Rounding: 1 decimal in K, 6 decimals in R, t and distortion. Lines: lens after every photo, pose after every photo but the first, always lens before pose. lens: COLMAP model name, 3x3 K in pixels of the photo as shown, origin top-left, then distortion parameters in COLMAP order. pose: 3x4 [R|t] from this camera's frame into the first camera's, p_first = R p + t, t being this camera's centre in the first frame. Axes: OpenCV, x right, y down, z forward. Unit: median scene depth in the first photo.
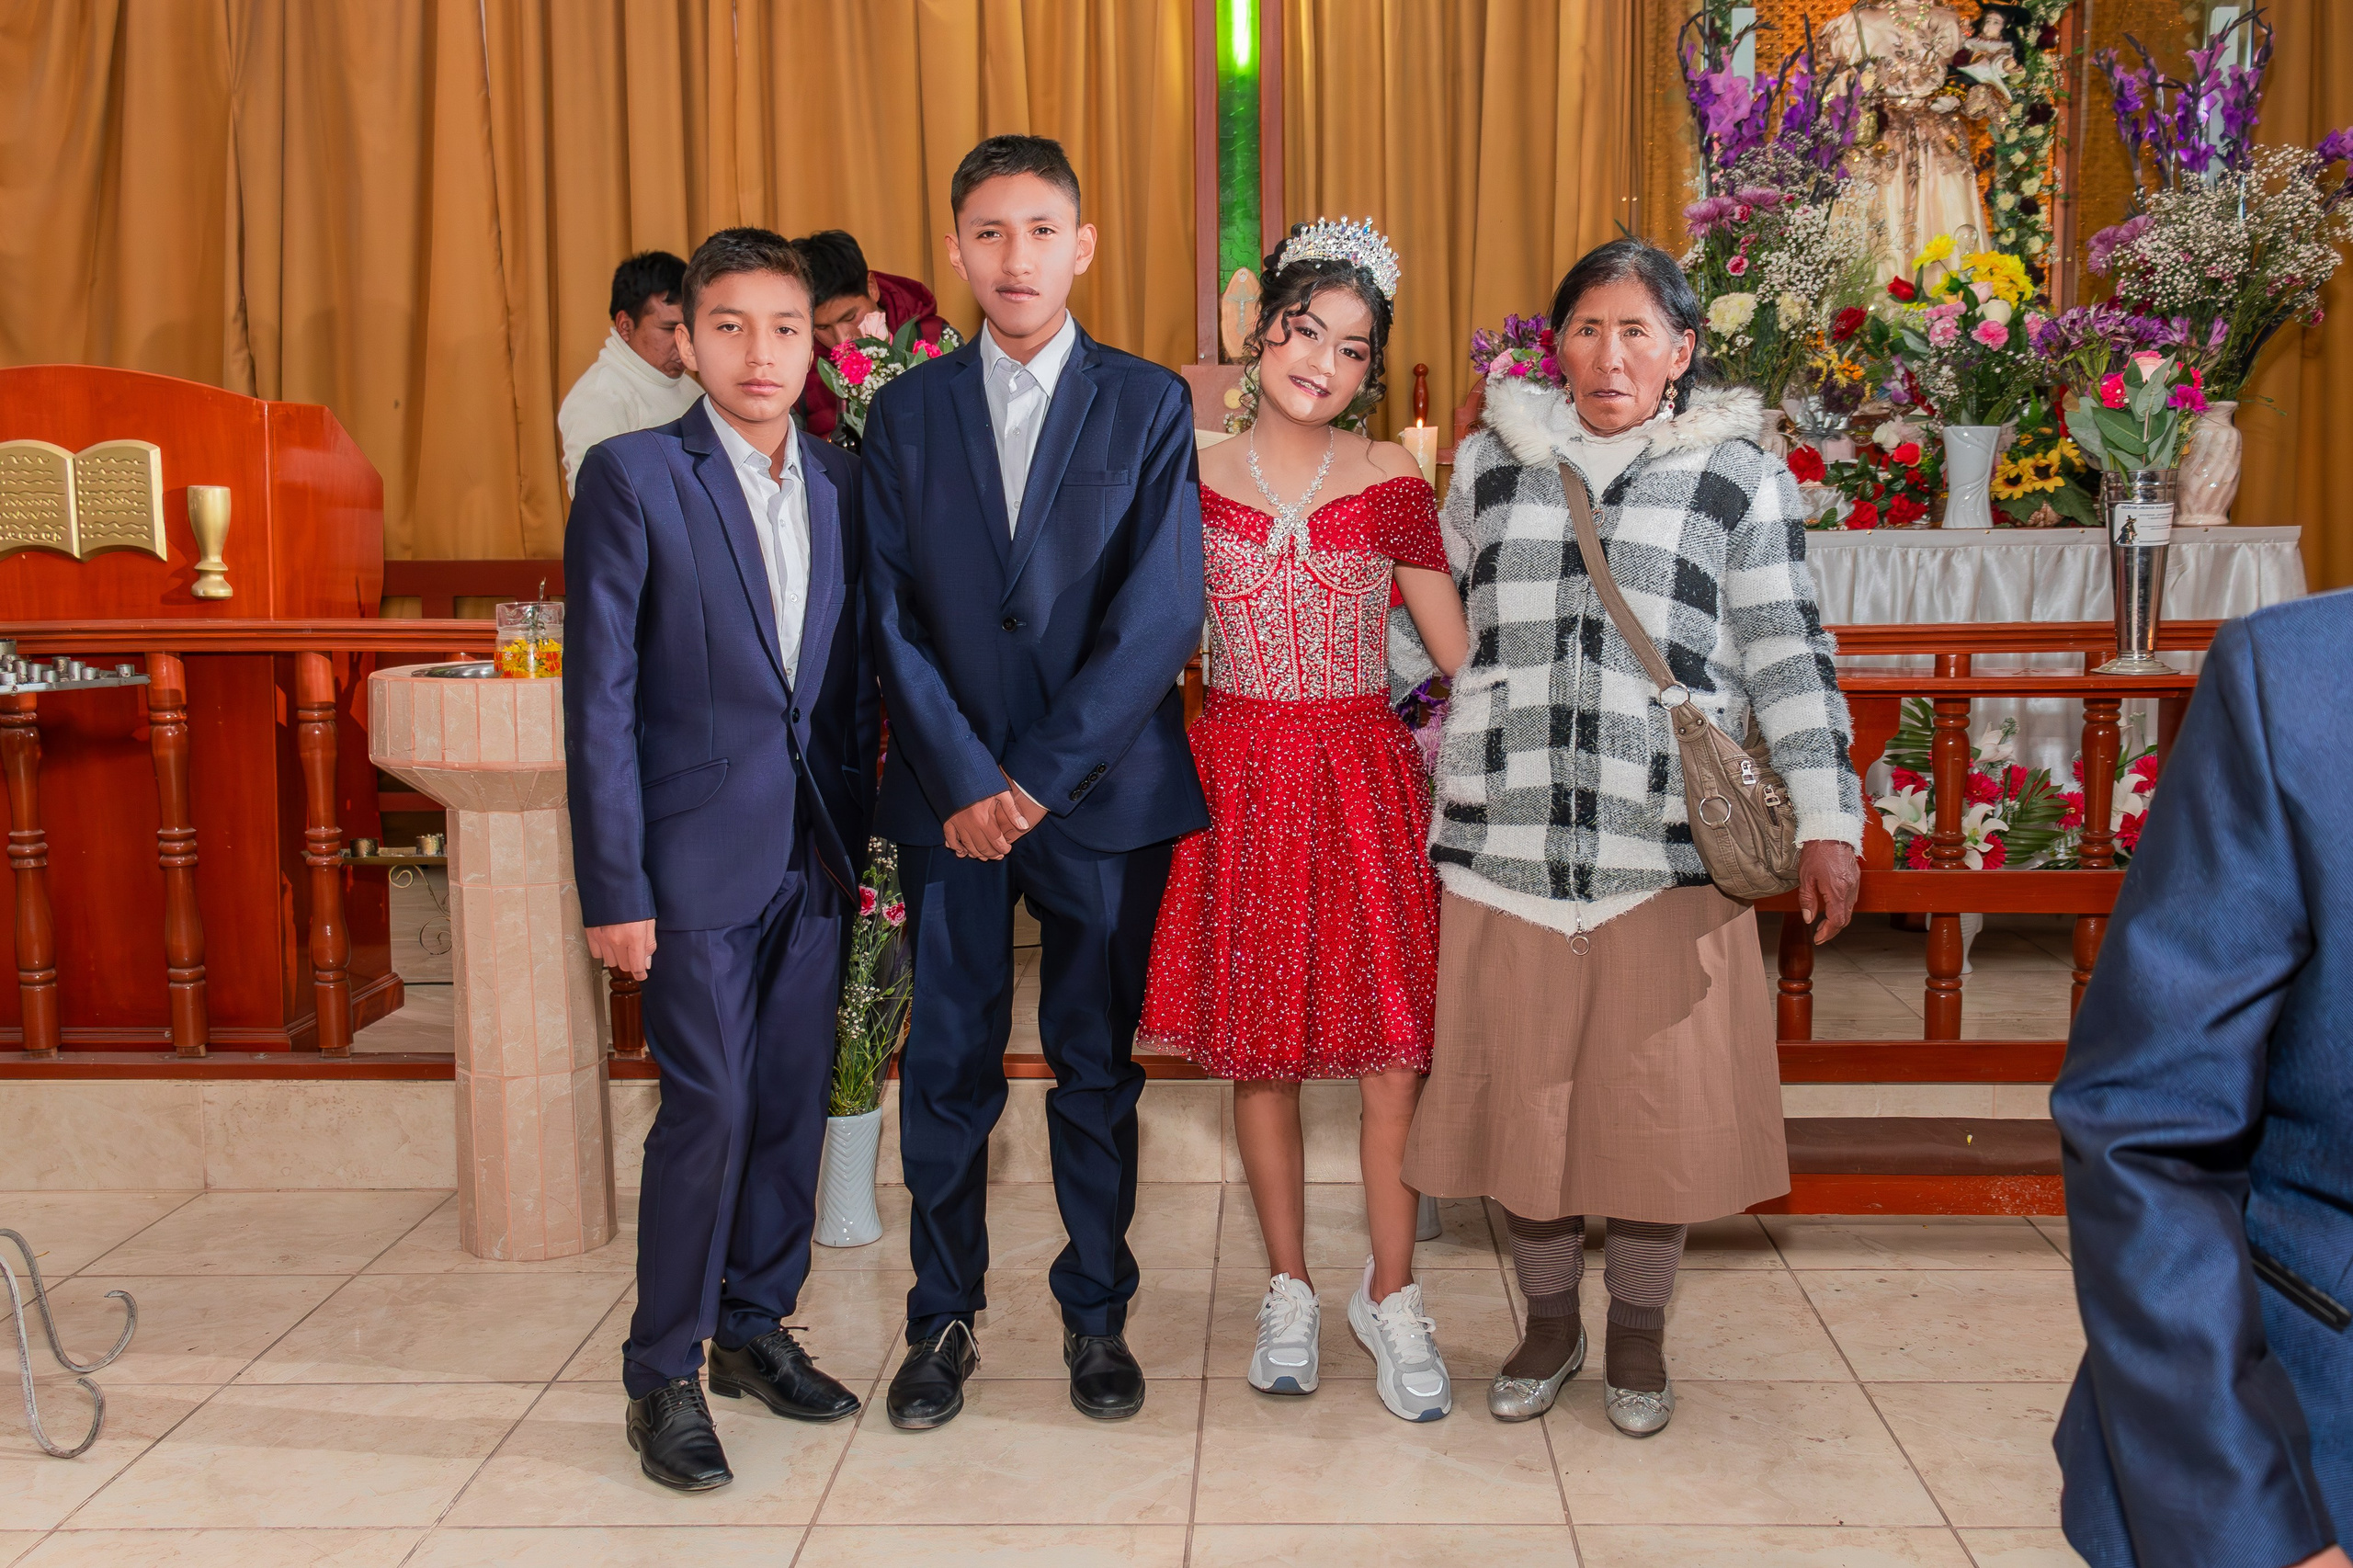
lens RADIAL K [[2198.7, 0, 1264.2], [0, 2198.7, 820.8], [0, 0, 1]] dist [0.001310, 0.009109]
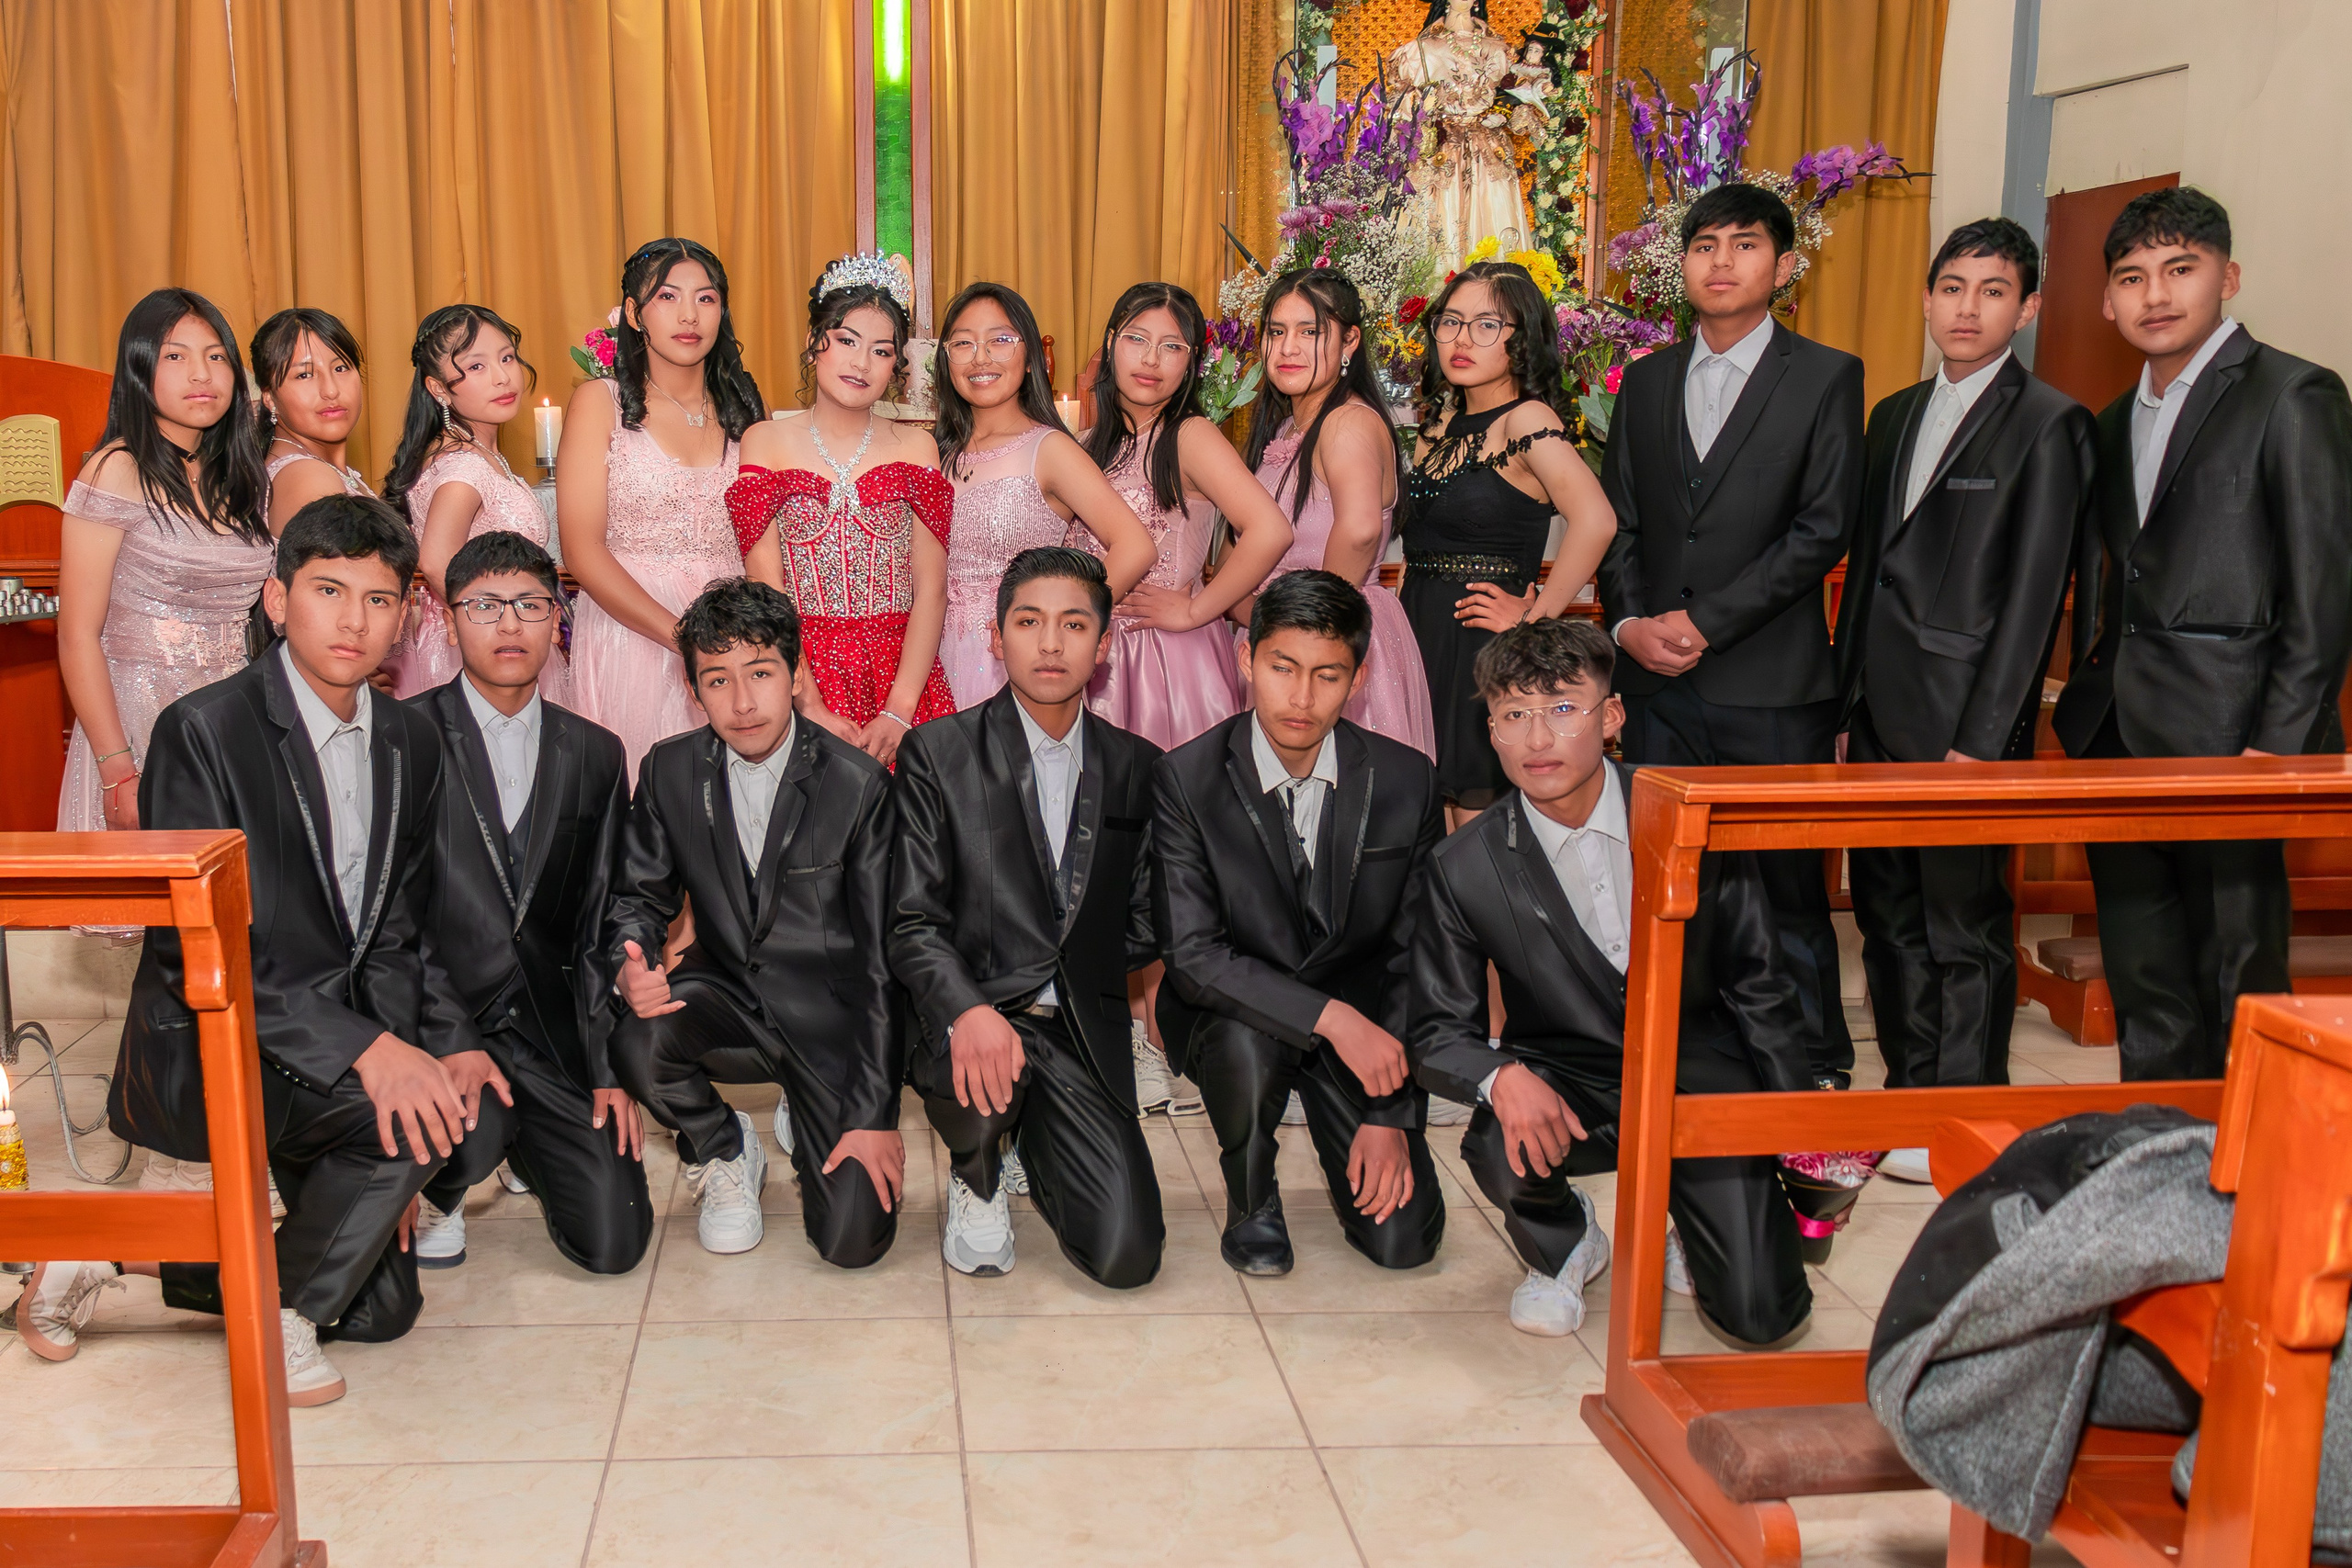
lens RADIAL K [[2093.9, 0, 923.4], [0, 2093.9, 842.2], [0, 0, 1]] dist [-0.001812, 0.006438]
pose [[0.999494, -0.005737, 0.031294, -0.041397], [0.004301, 0.998943, 0.045769, 0.012037], [-0.031524, -0.045611, 0.998462, -0.156895]]
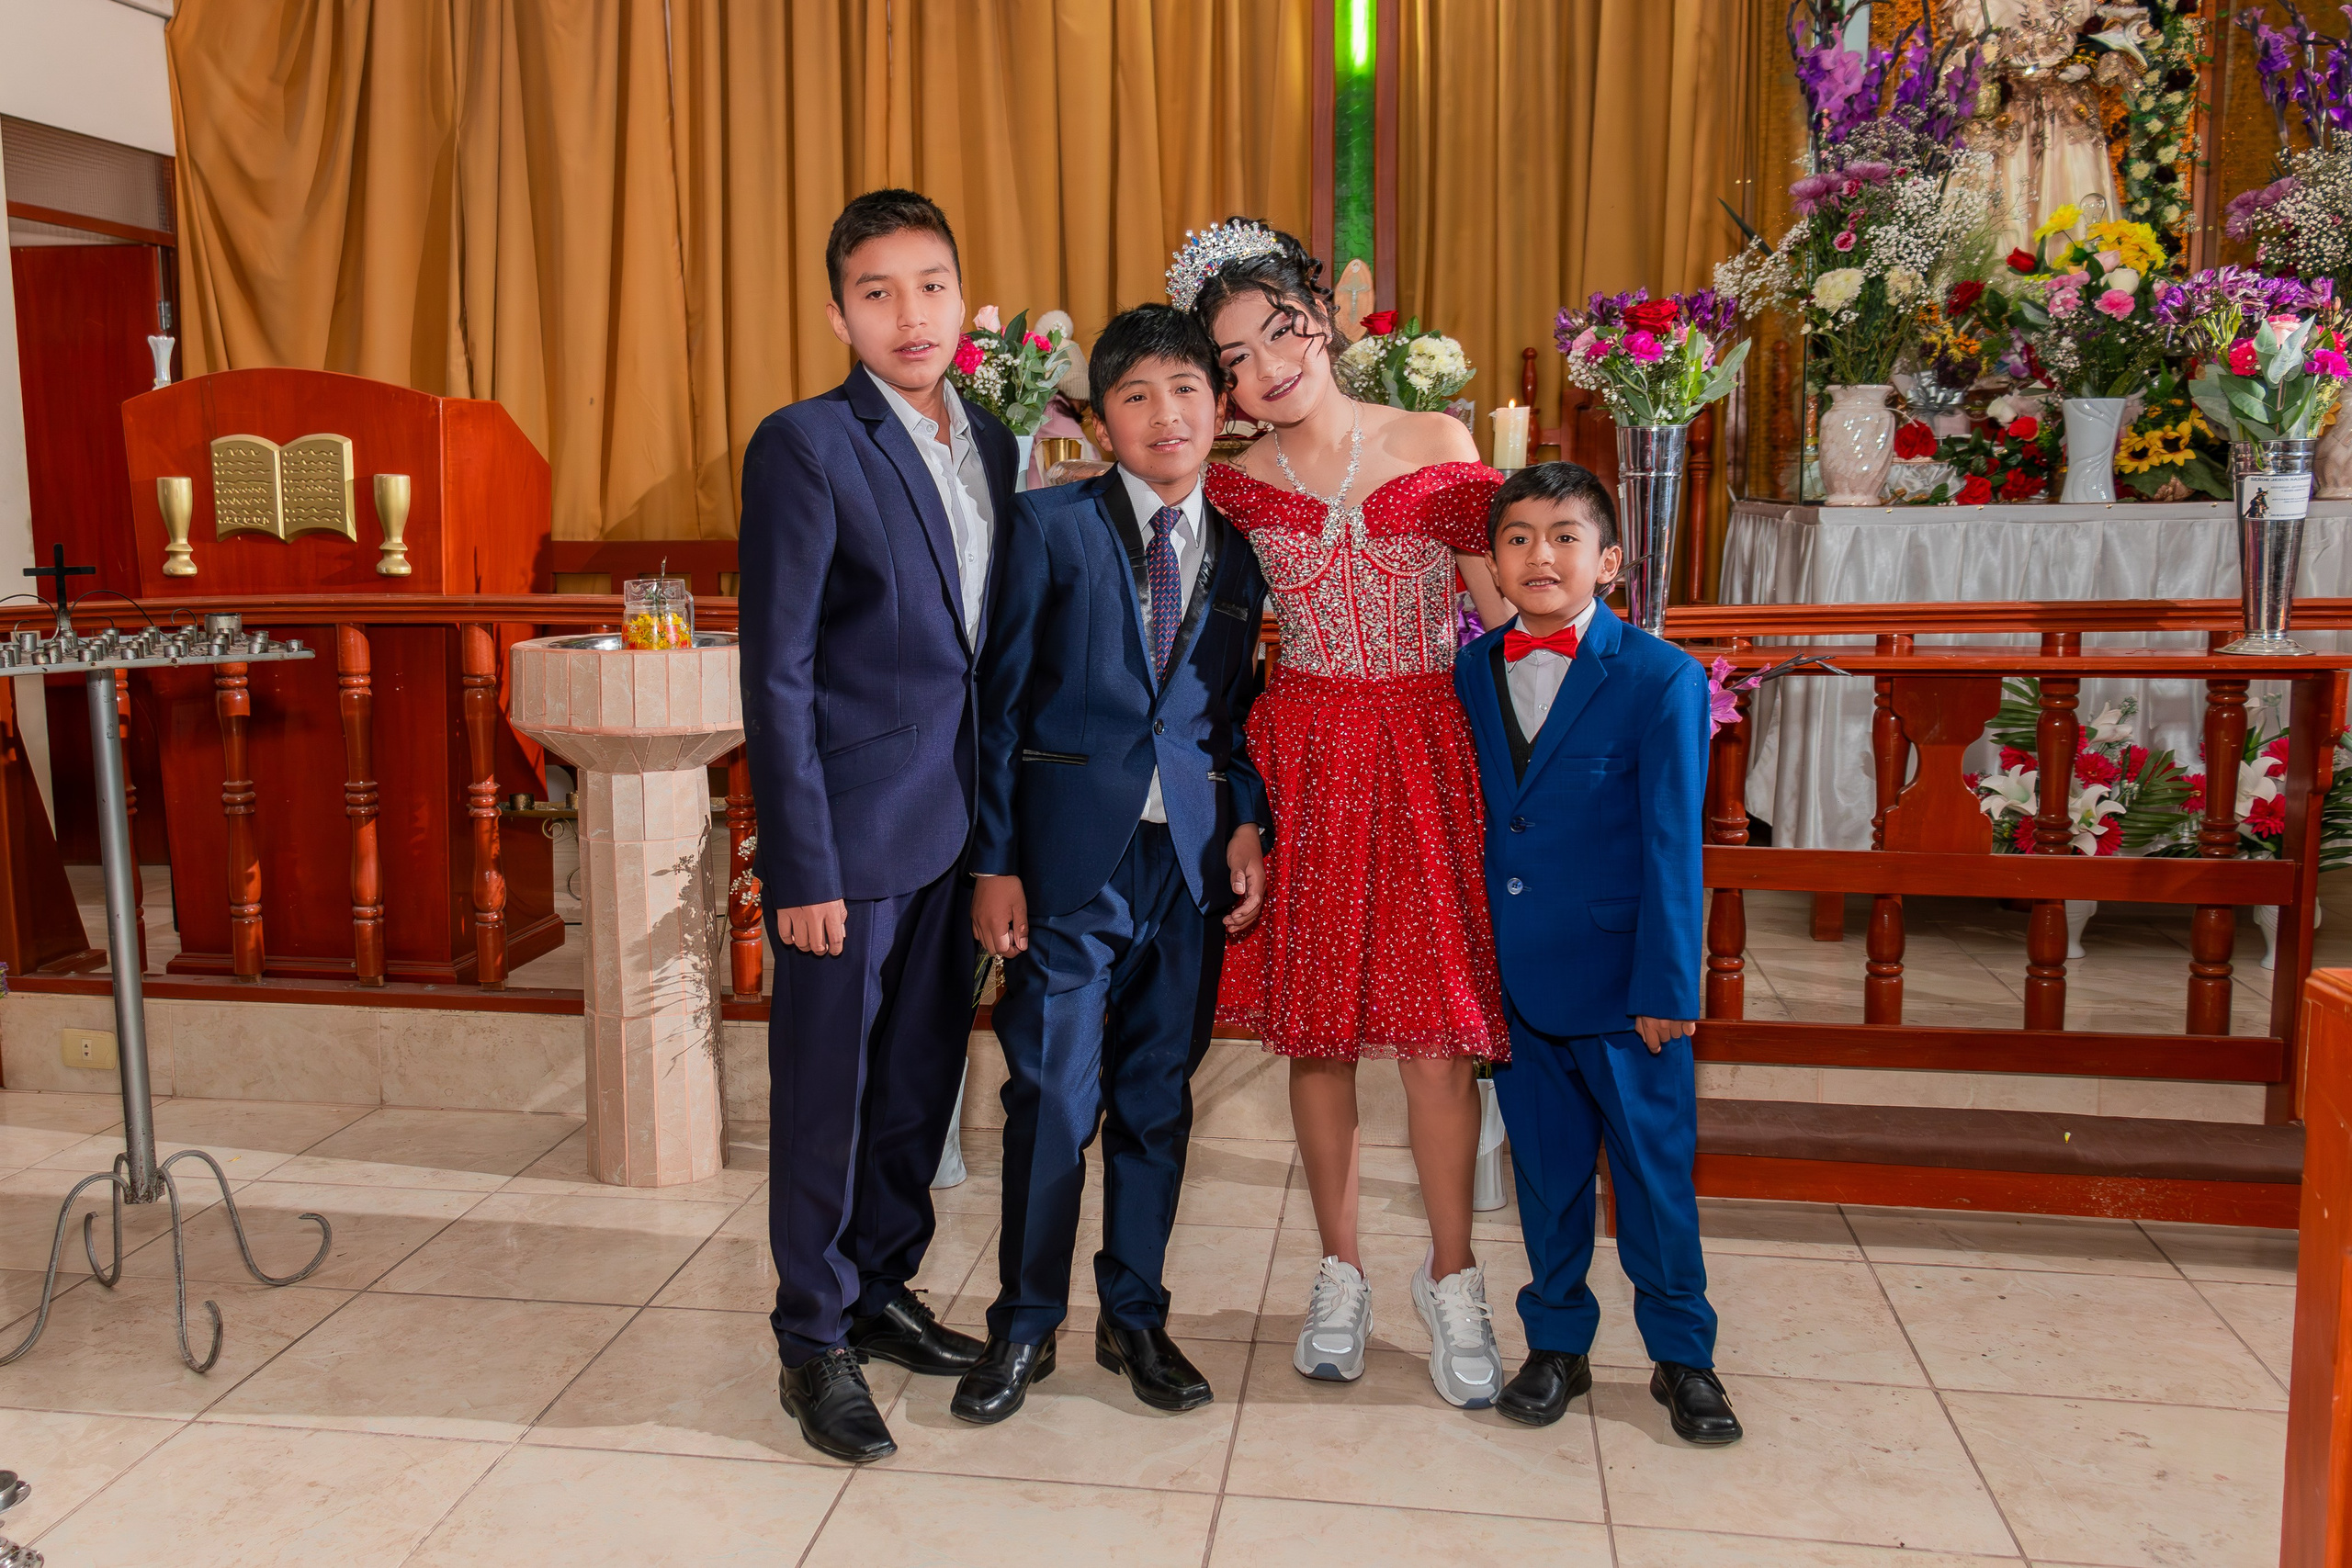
lens RADIAL K [[2021.2, 0, 1063.8], [0, 2021.2, 777.9], [0, 0, 1]] dist [0.008195, -0.006929]
pose [[0.986083, 0.016519, -0.165429, 0.021329], [-0.016561, 0.999862, 0.001126, -0.004122], [0.165425, 0.001629, 0.986221, 0.035686]]
